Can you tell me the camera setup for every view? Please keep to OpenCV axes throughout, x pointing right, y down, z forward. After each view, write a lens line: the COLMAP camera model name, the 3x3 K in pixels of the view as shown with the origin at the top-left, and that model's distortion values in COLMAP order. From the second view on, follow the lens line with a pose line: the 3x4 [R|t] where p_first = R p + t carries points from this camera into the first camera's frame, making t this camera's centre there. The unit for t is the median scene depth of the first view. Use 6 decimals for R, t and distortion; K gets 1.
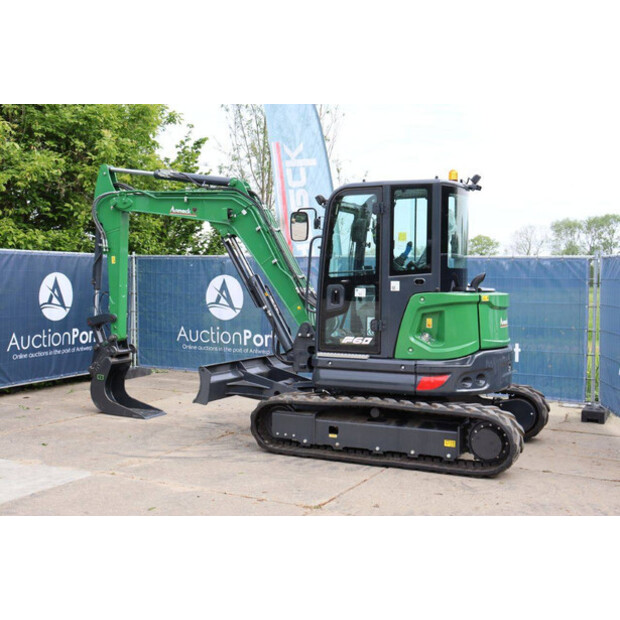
lens RADIAL K [[781.1, 0, 310.0], [0, 781.1, 310.0], [0, 0, 1]] dist [-0.001599, -0.001992]
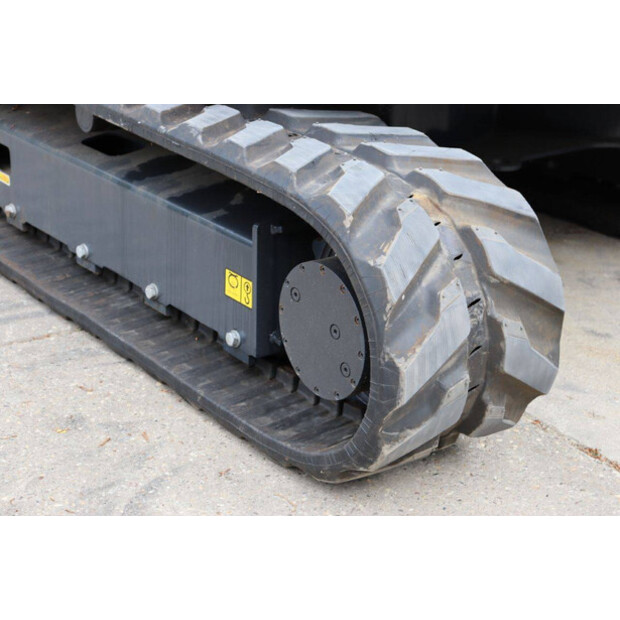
lens RADIAL K [[1217.2, 0, 310.0], [0, 1217.2, 310.0], [0, 0, 1]] dist [0.324443, 0.039724]
pose [[0.875587, 0.187299, -0.445271, 0.324559], [-0.036264, 0.944656, 0.326051, 0.053905], [0.481697, -0.269339, 0.833921, 0.643761]]
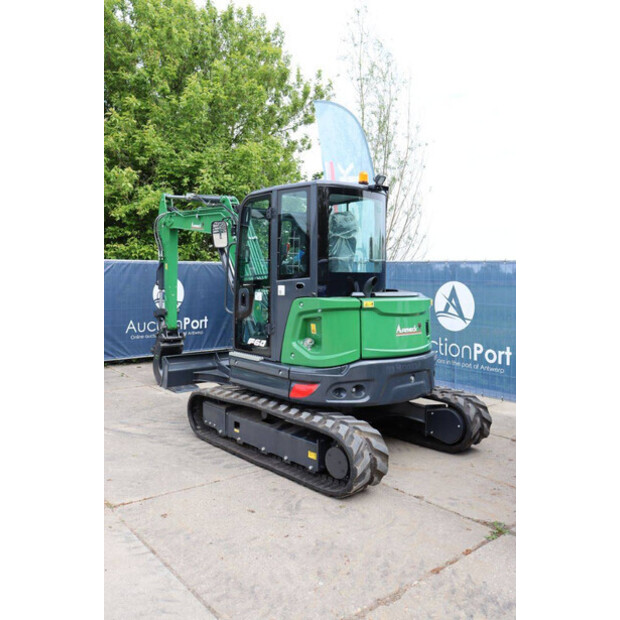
lens RADIAL K [[544.1, 0, 310.0], [0, 544.1, 310.0], [0, 0, 1]] dist [-0.160770, 0.166608]
pose [[0.919792, 0.024157, -0.391662, 0.391518], [-0.016892, 0.999616, 0.021985, -0.020302], [0.392043, -0.013606, 0.919846, 0.355187]]
